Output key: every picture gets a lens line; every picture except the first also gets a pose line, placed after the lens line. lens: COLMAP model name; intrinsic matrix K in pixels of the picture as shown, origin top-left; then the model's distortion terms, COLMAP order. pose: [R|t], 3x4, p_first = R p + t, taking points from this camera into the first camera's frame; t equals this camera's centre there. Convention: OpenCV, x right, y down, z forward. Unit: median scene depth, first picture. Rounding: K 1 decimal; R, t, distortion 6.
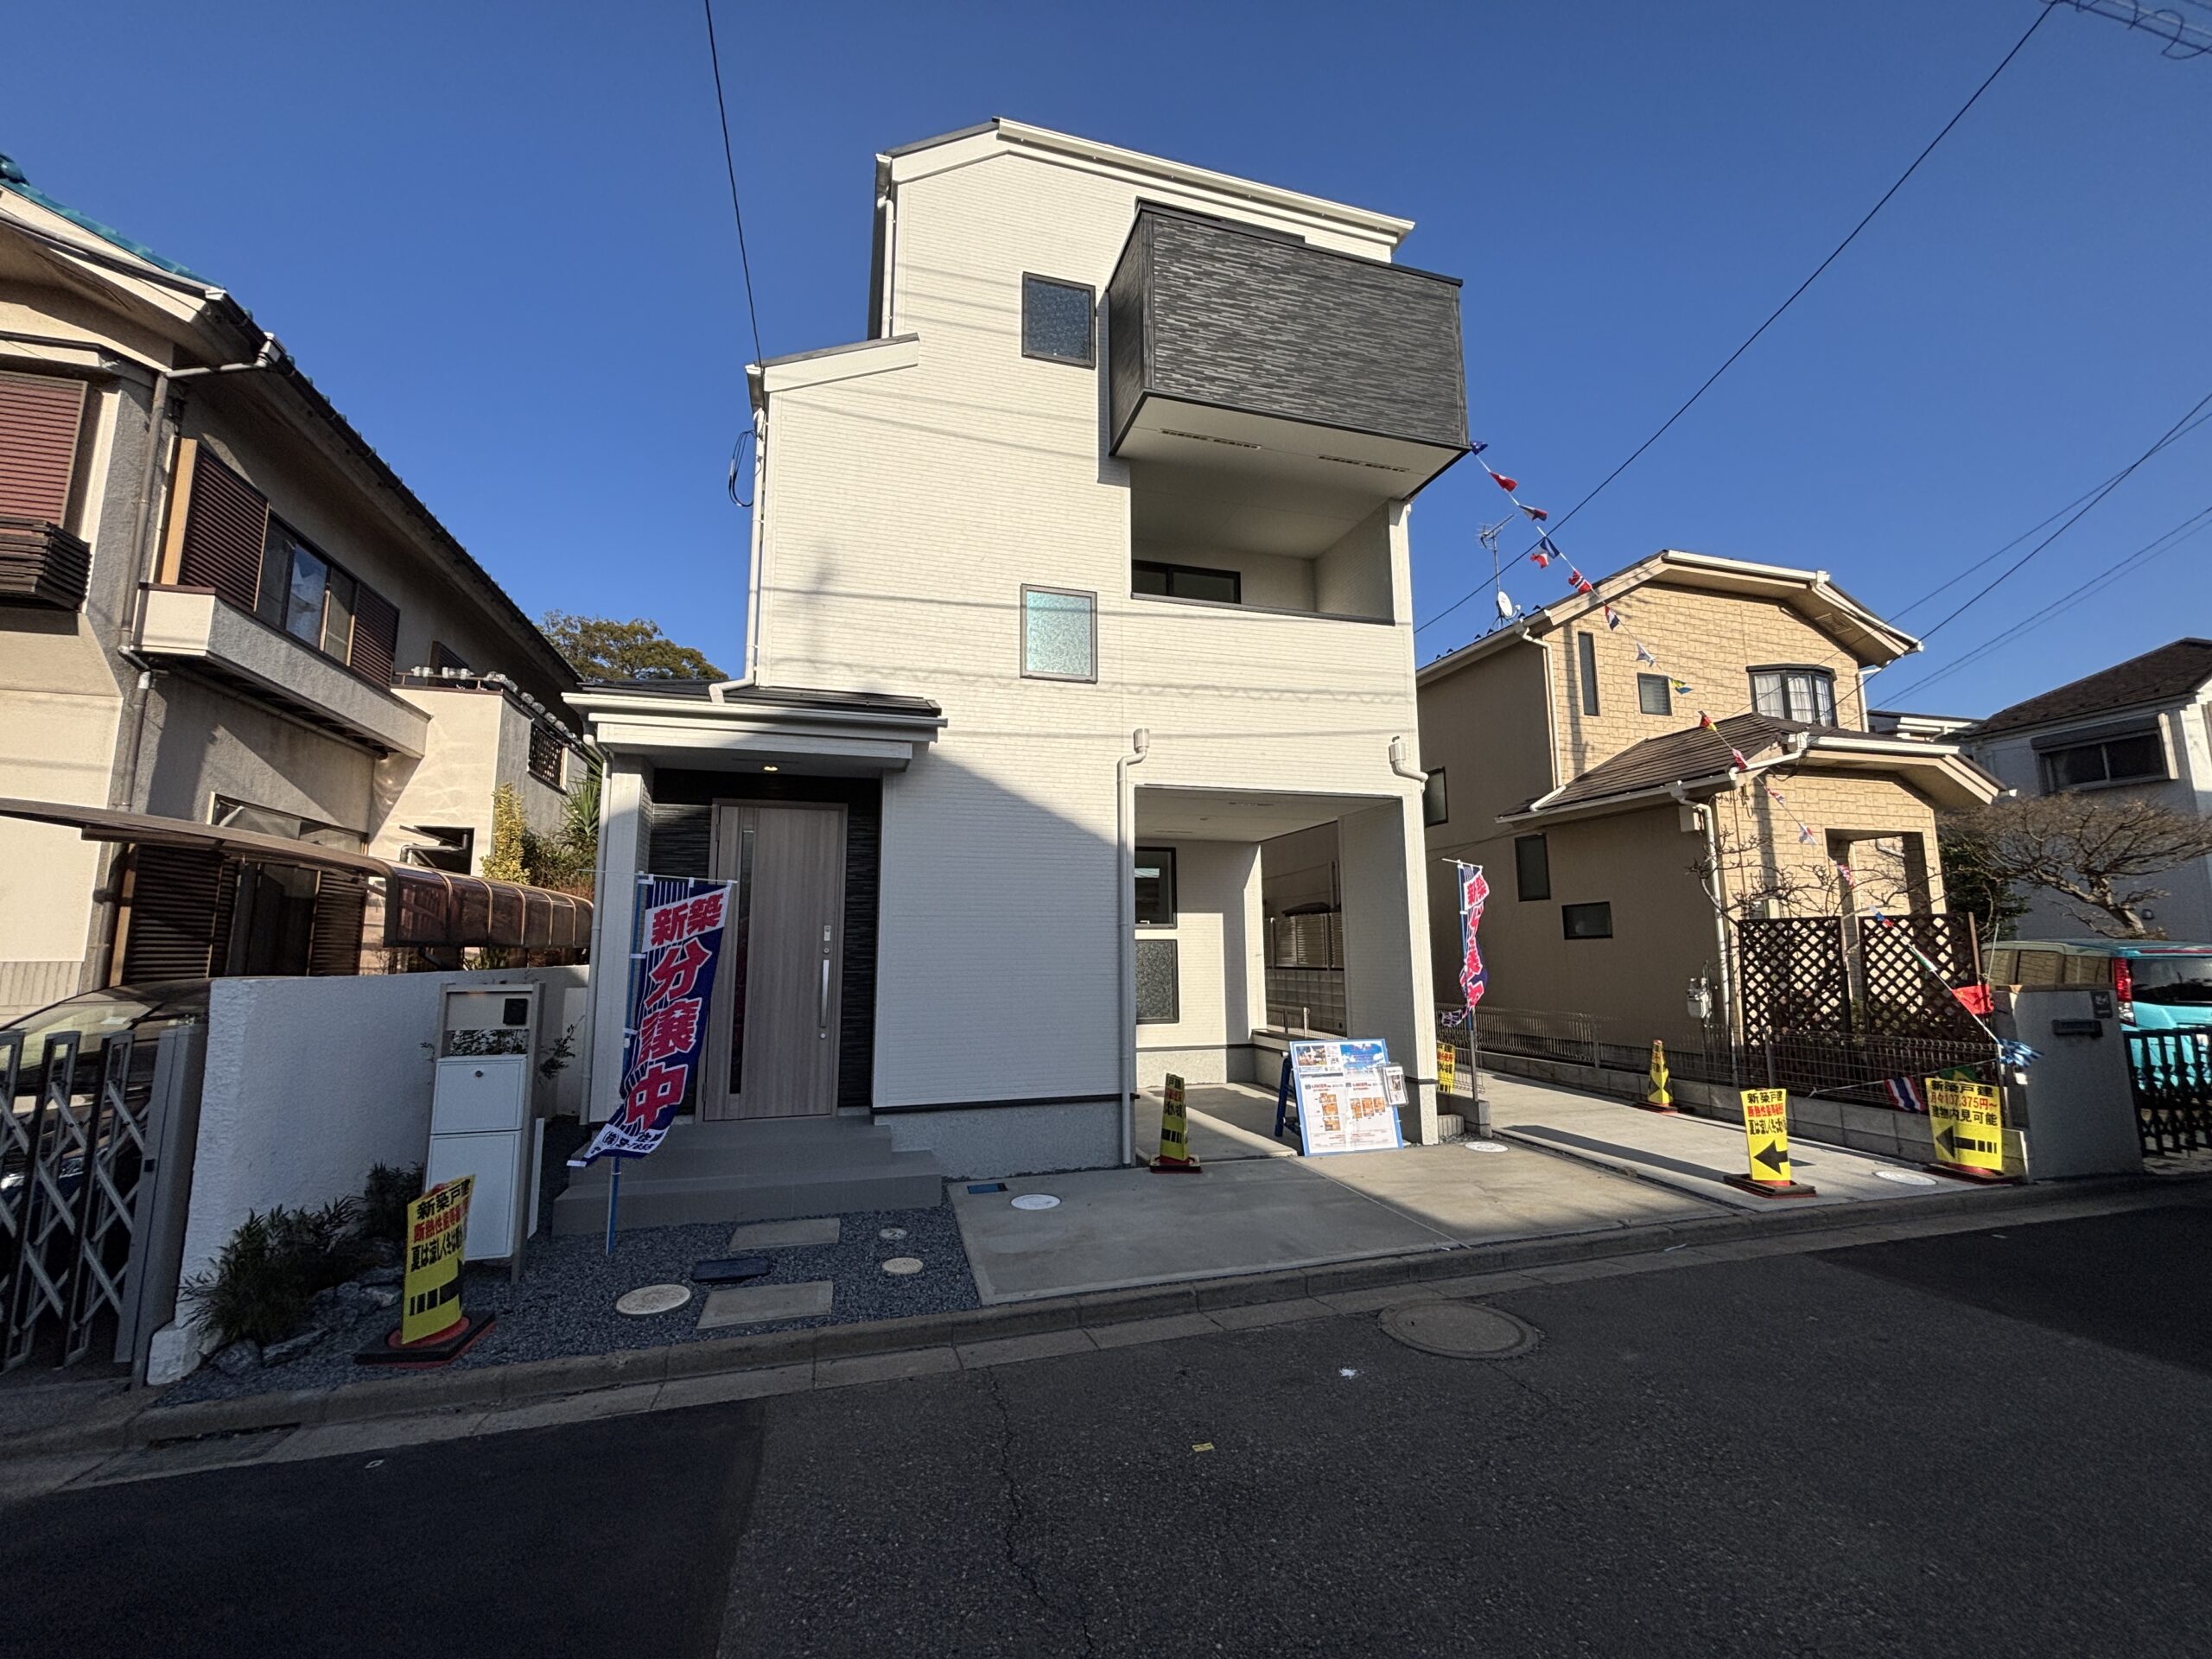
lens RADIAL K [[882.1, 0, 1101.0], [0, 882.1, 832.9], [0, 0, 1]] dist [-0.001657, 0.000570]
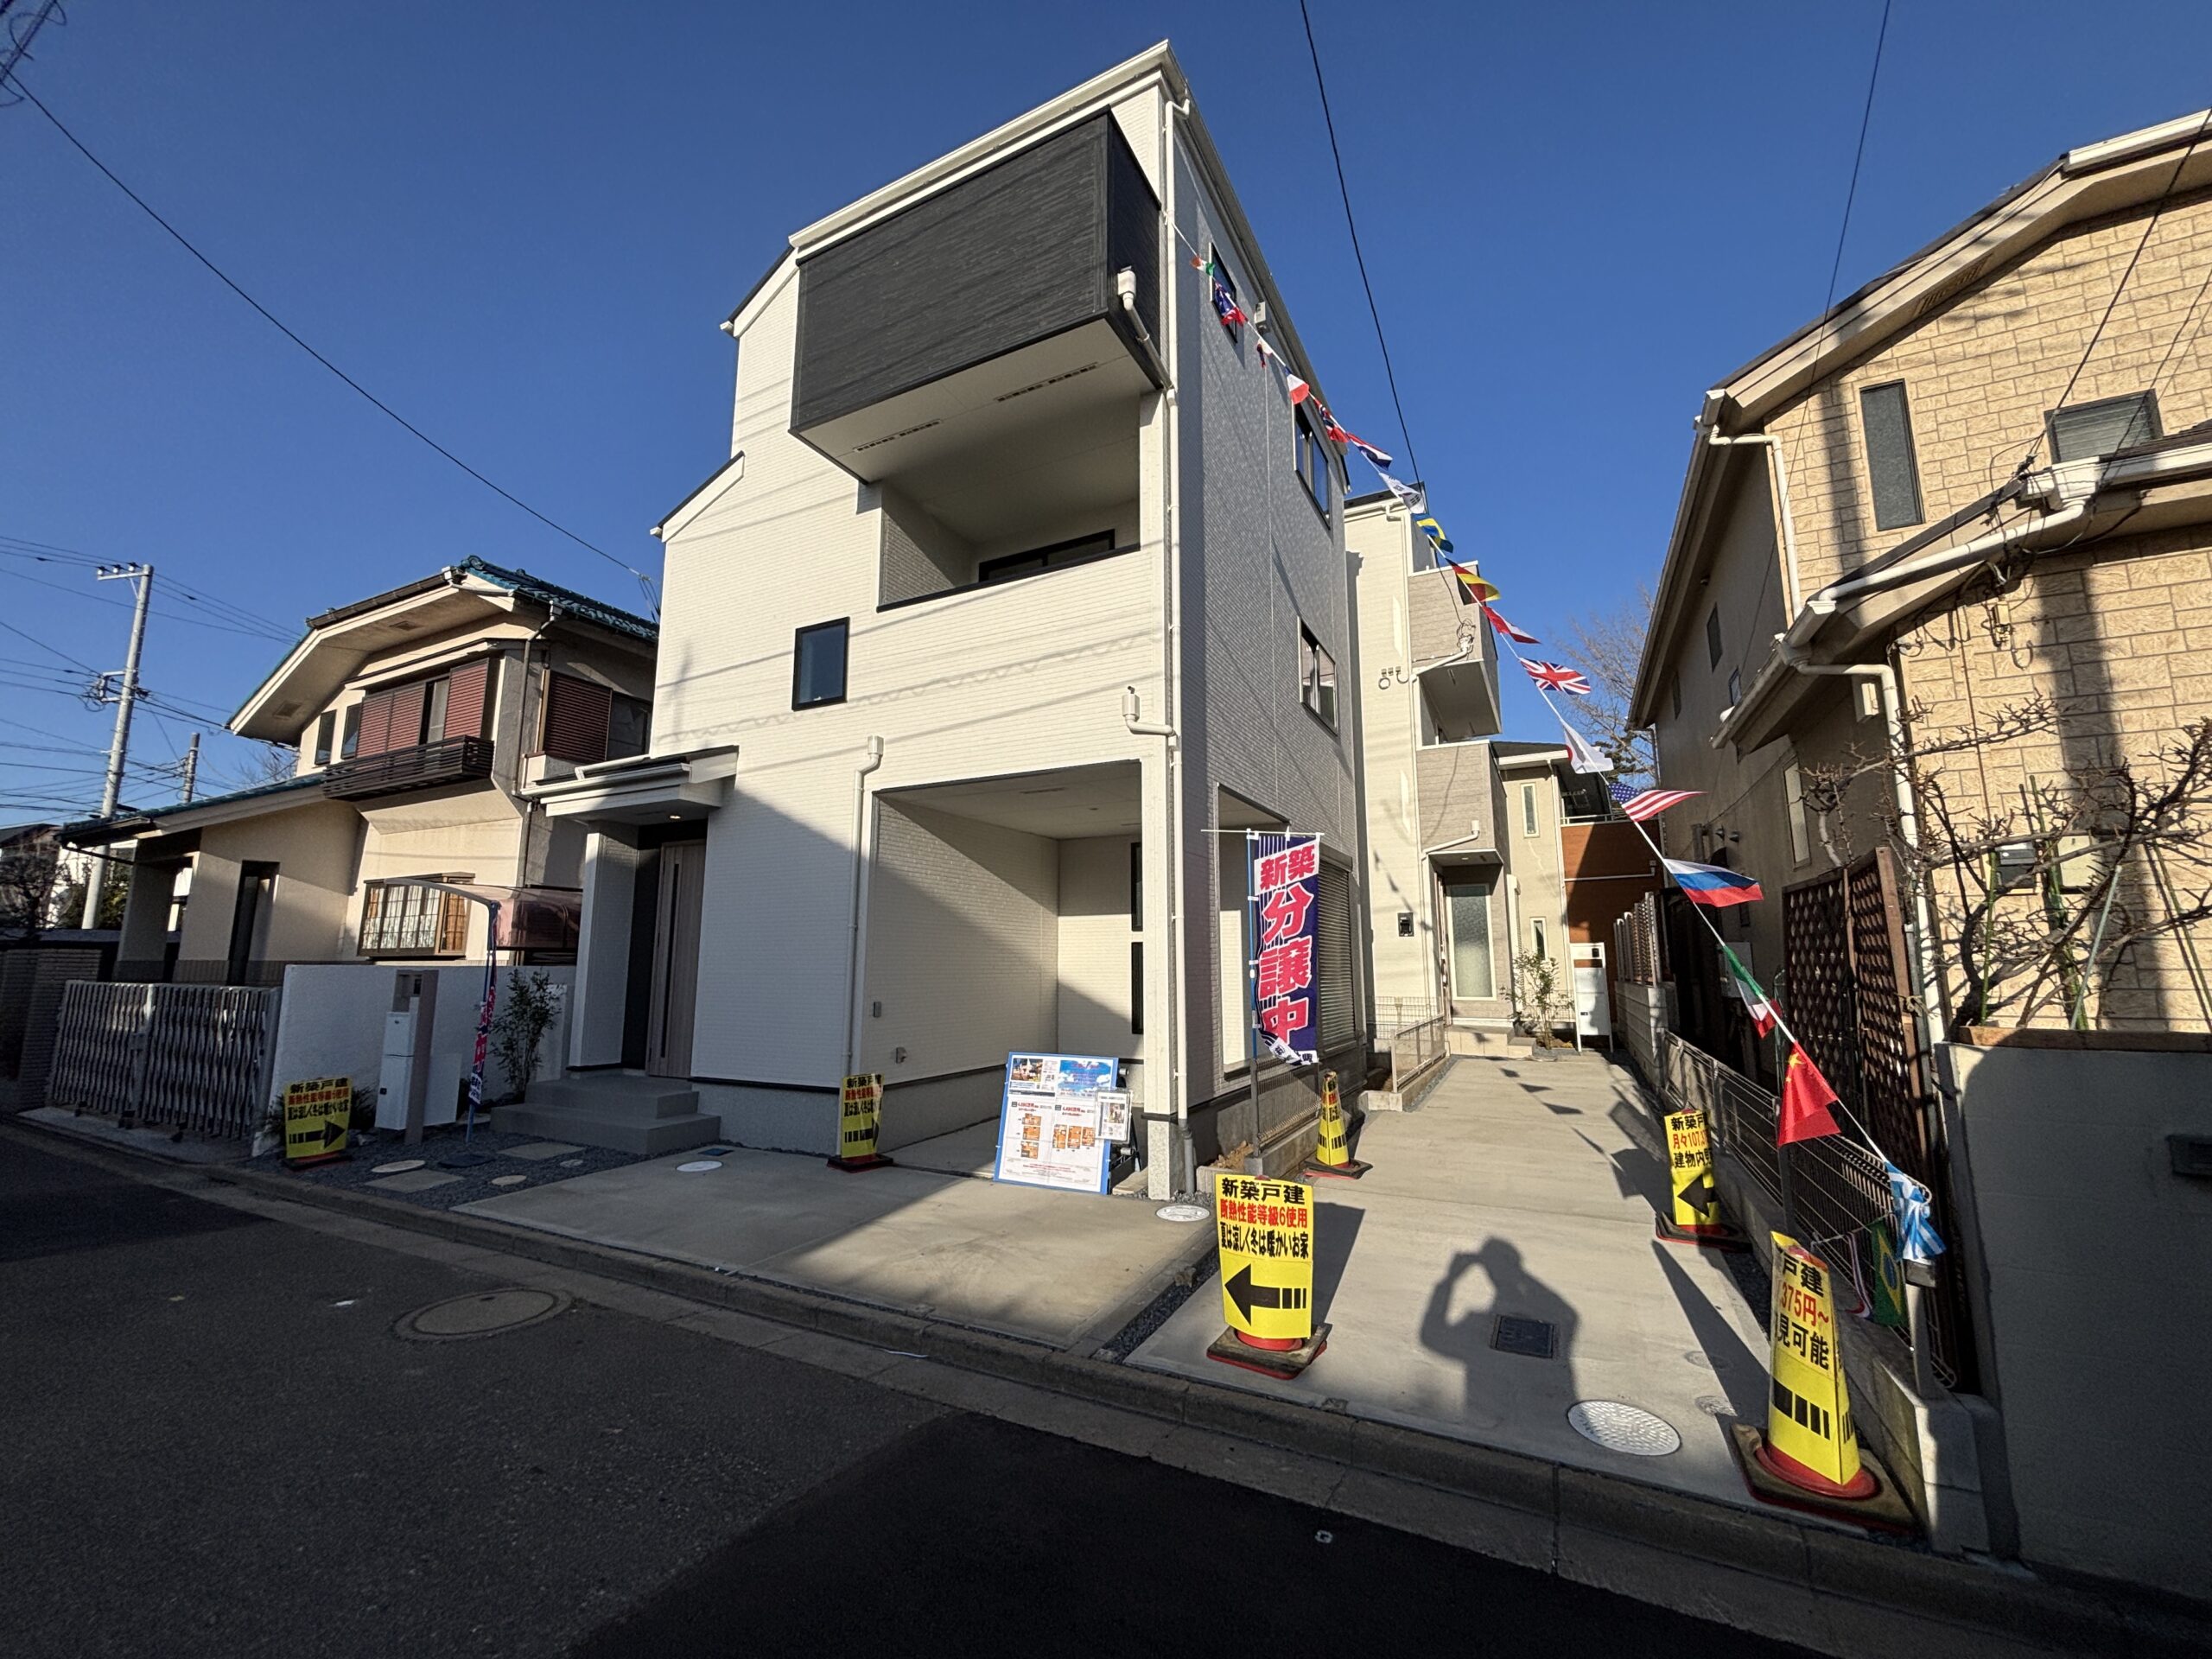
lens RADIAL K [[882.1, 0, 1102.0], [0, 882.1, 833.7], [0, 0, 1]] dist [-0.001657, 0.000570]
pose [[0.726116, -0.096323, -0.680792, 0.939182], [0.088669, 0.994989, -0.046206, 0.067010], [0.681831, -0.026814, 0.731018, 0.424324]]
